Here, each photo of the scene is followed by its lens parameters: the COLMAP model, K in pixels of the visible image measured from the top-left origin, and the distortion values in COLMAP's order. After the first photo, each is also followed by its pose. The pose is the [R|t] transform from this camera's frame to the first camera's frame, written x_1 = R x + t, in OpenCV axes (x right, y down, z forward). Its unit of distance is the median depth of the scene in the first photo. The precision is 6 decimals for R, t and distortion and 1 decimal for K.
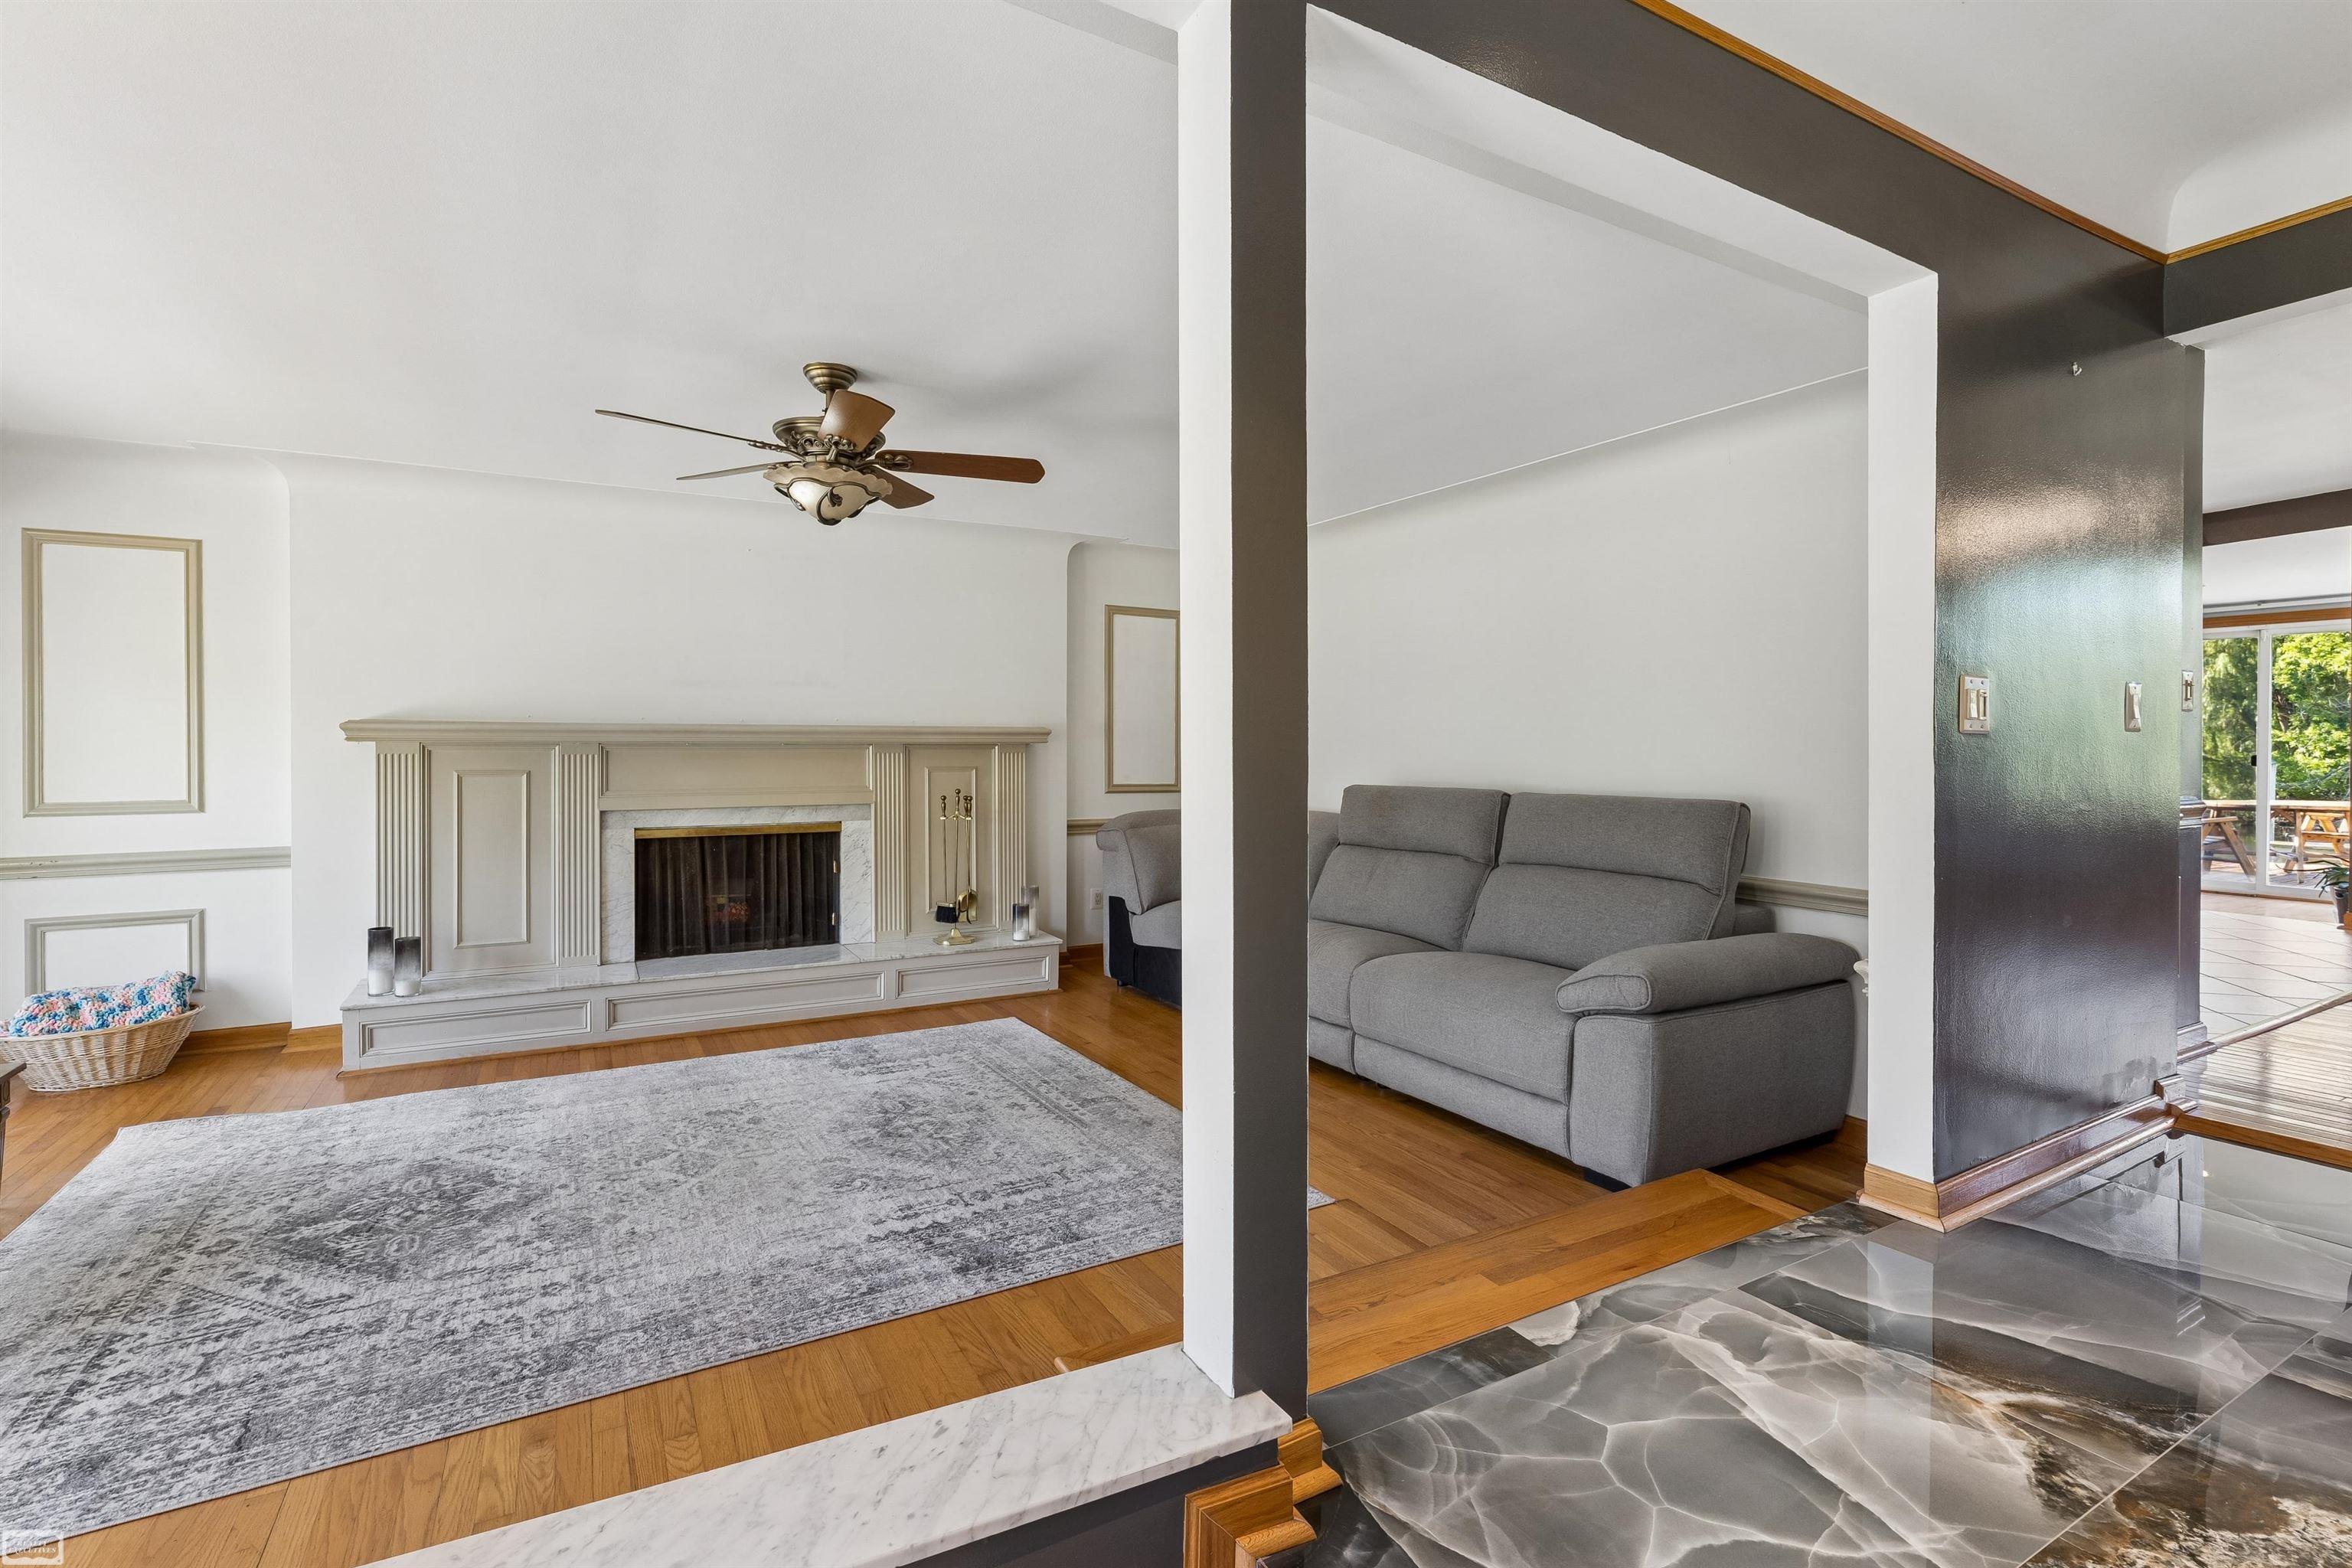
lens RADIAL K [[1078.4, 0, 1178.3], [0, 1078.4, 774.5], [0, 0, 1]] dist [-0.005410, 0.000384]
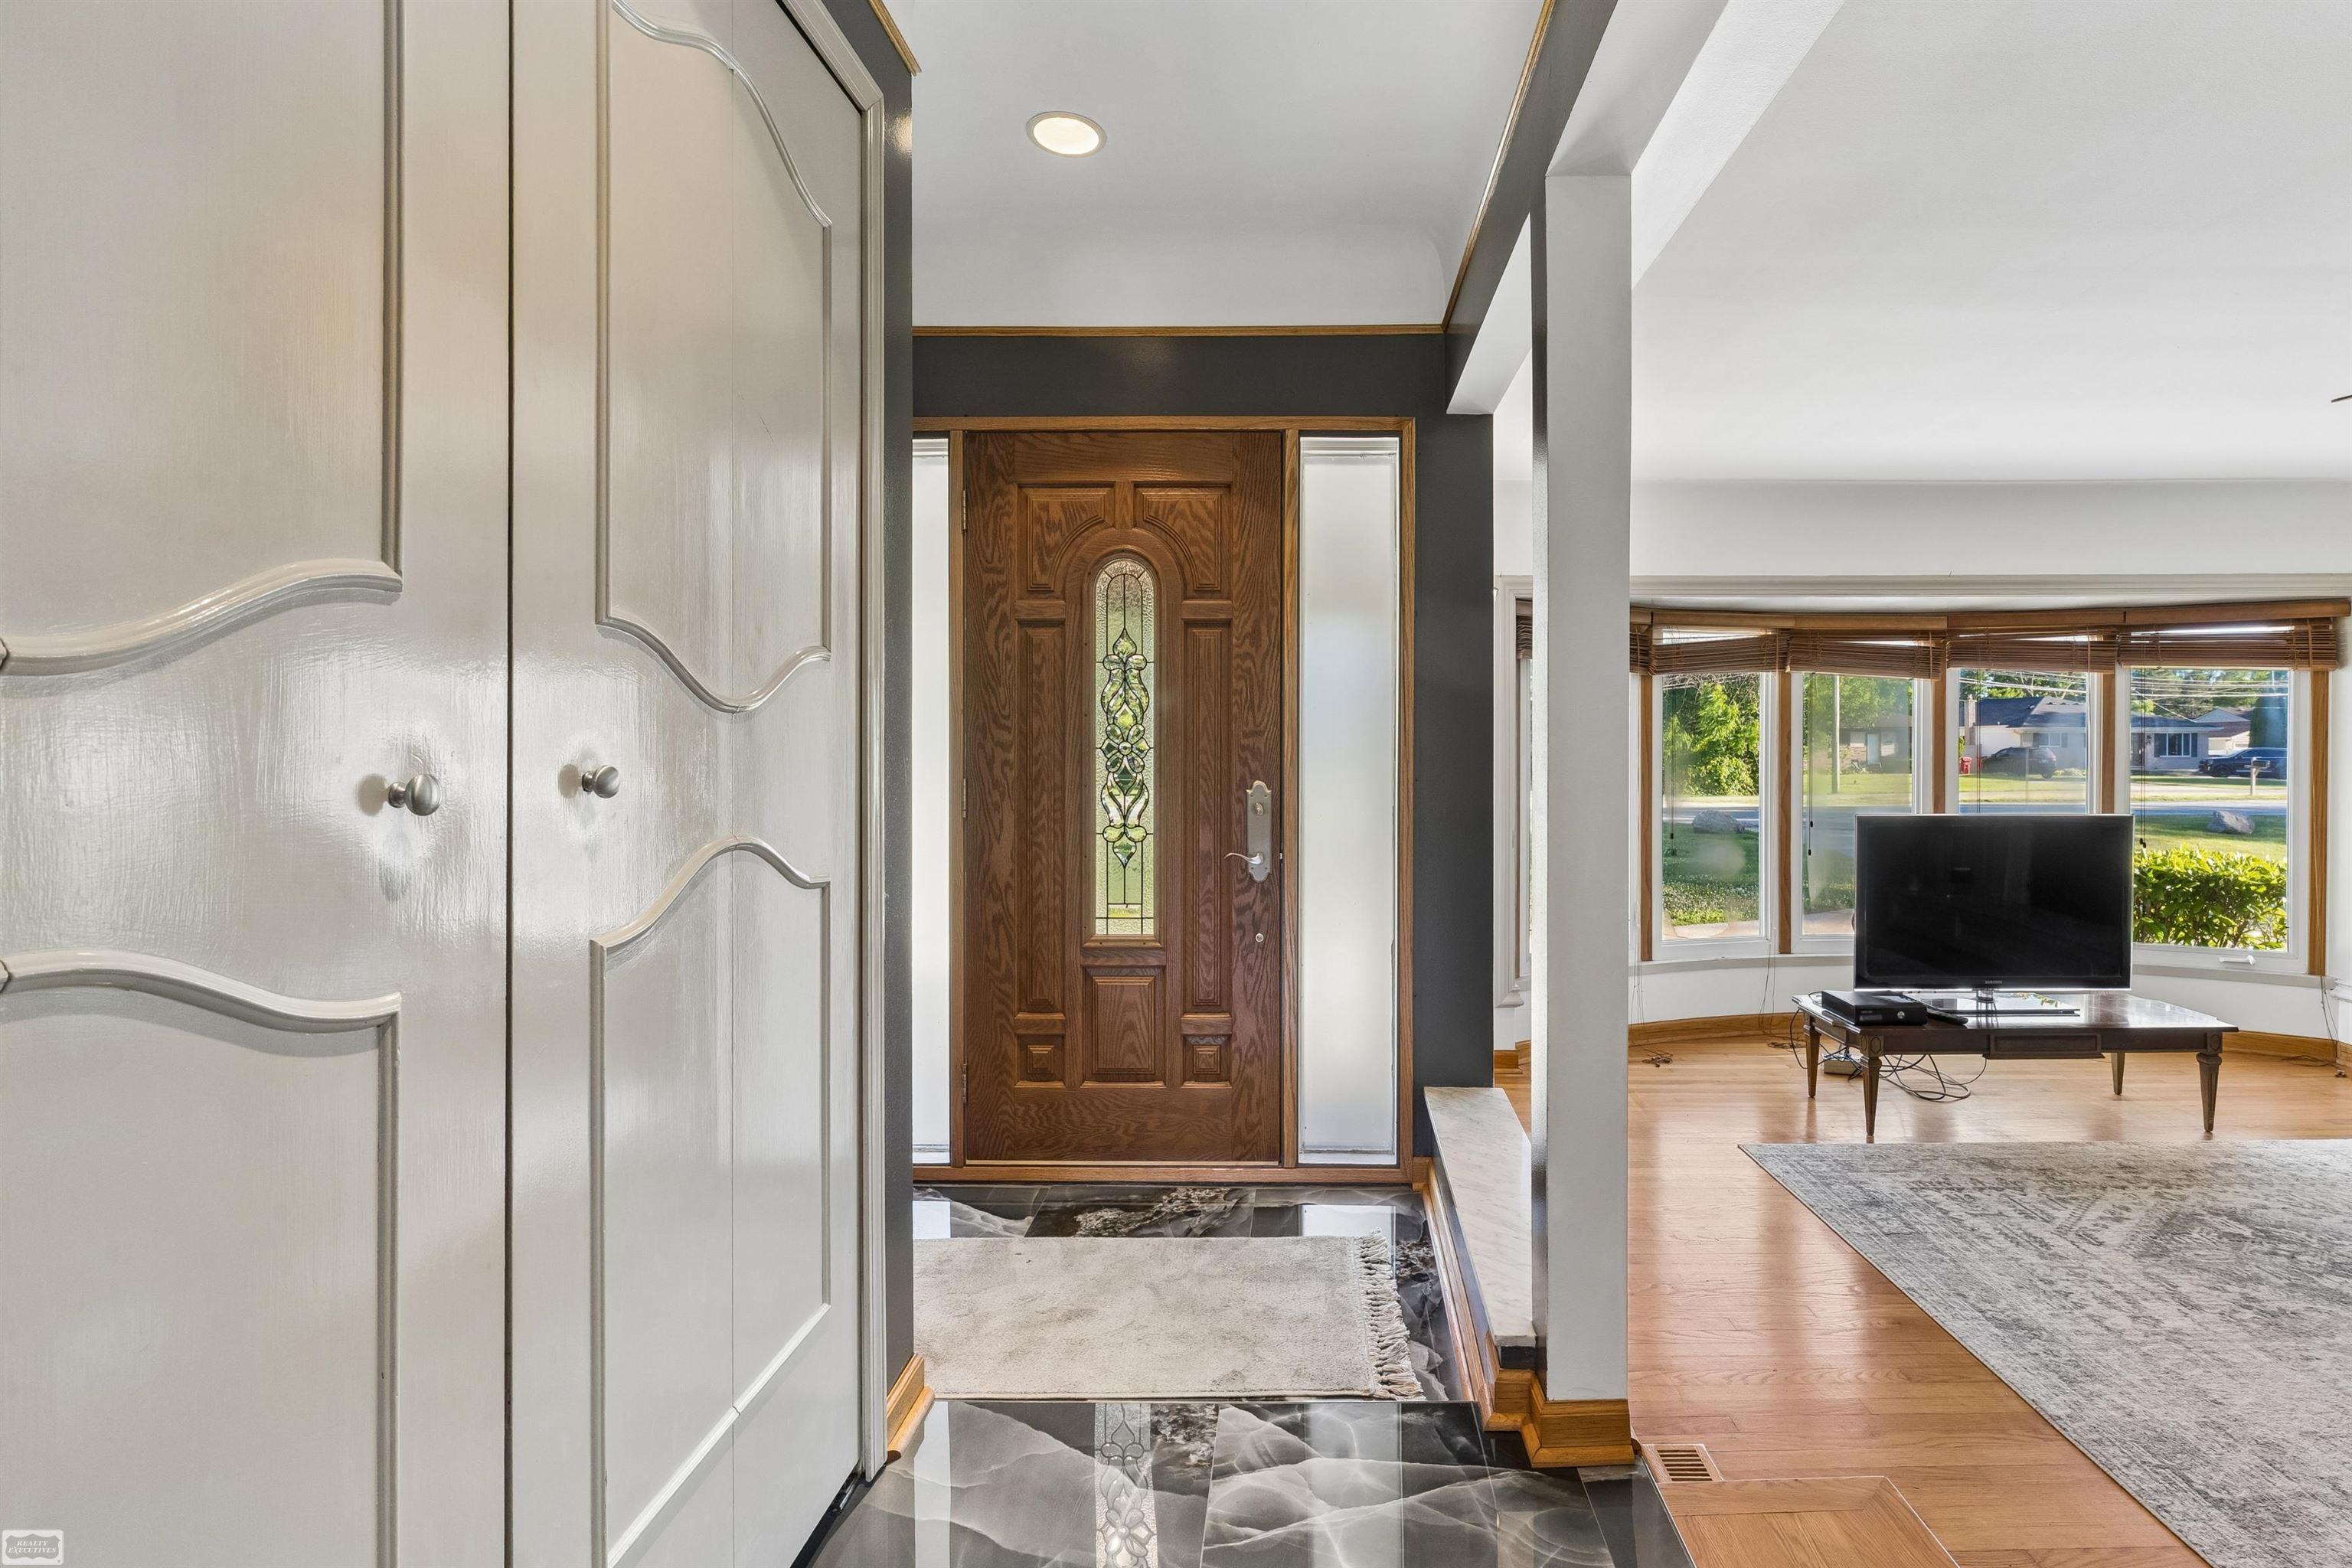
lens RADIAL K [[1078.4, 0, 1174.4], [0, 1078.4, 744.2], [0, 0, 1]] dist [-0.005410, 0.000384]
pose [[-0.586113, 0.003591, -0.810222, 0.834190], [-0.004199, 0.999963, 0.007469, -0.089812], [0.810219, 0.007780, -0.586076, 0.851940]]
